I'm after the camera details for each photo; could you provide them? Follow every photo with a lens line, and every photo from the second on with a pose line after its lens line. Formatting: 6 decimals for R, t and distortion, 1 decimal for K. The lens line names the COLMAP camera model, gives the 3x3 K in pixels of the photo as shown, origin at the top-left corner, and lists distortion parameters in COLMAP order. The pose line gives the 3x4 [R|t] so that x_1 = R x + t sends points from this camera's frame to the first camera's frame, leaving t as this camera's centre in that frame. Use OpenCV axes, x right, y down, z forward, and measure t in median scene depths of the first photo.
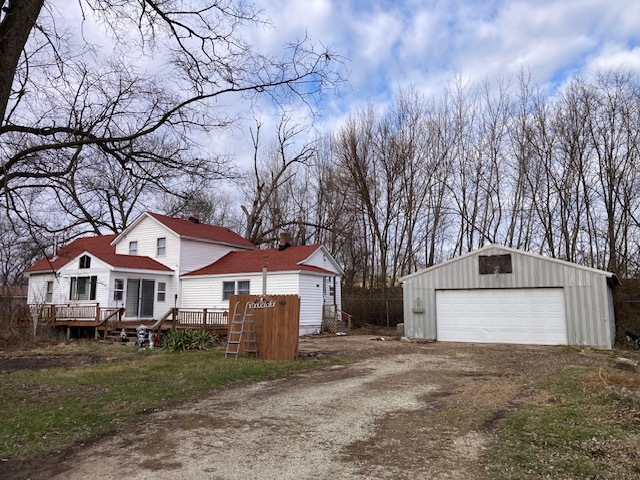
lens RADIAL K [[547.0, 0, 320.7], [0, 547.0, 241.5], [0, 0, 1]] dist [0.016461, 0.016379]
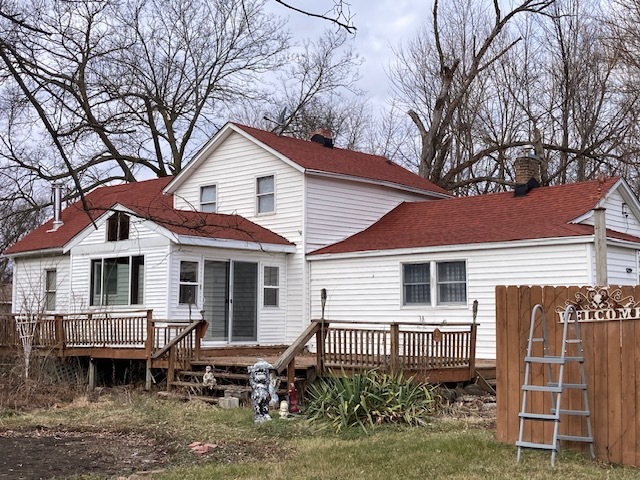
lens RADIAL K [[955.3, 0, 320.4], [0, 955.3, 241.5], [0, 0, 1]] dist [0.116120, 0.000000]
pose [[0.983715, -0.017056, -0.178925, -0.097293], [0.024031, 0.999030, 0.036889, 0.022326], [0.178122, -0.040588, 0.983171, 0.187722]]
